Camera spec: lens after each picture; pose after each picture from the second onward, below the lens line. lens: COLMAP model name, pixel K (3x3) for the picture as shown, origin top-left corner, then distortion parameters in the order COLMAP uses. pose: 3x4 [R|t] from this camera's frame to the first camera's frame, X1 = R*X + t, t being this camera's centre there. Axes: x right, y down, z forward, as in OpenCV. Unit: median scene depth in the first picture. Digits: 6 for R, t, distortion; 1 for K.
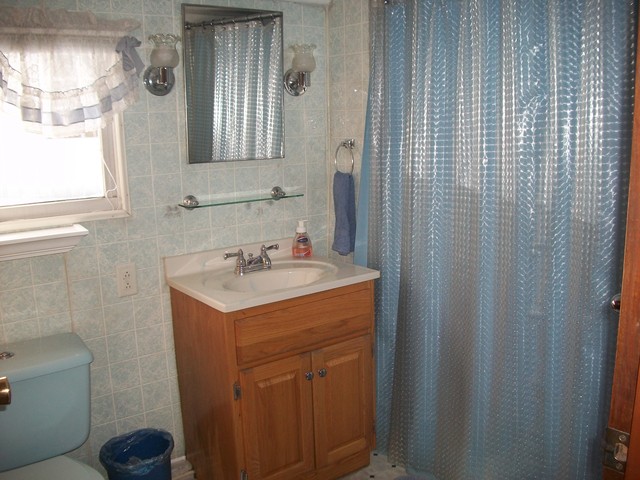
lens RADIAL K [[612.1, 0, 319.5], [0, 612.1, 239.4], [0, 0, 1]] dist [-0.116093, 0.000000]
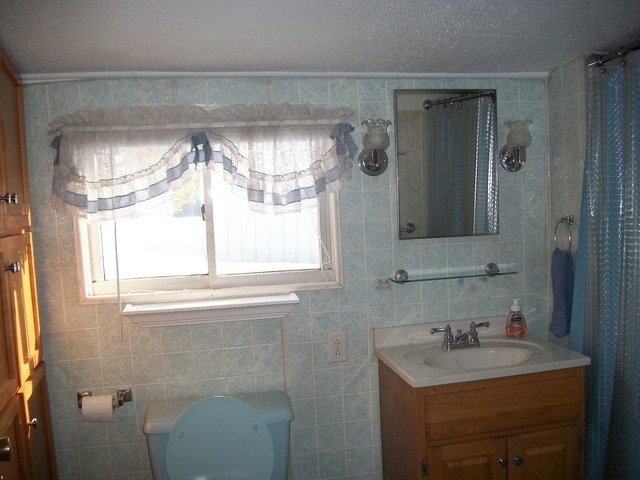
lens RADIAL K [[612.1, 0, 325.8], [0, 612.1, 242.9], [0, 0, 1]] dist [-0.116093, 0.000000]
pose [[0.901749, 0.010227, -0.432139, 0.127654], [-0.056161, 0.994018, -0.093669, -0.013844], [0.428597, 0.108735, 0.896929, 0.004856]]
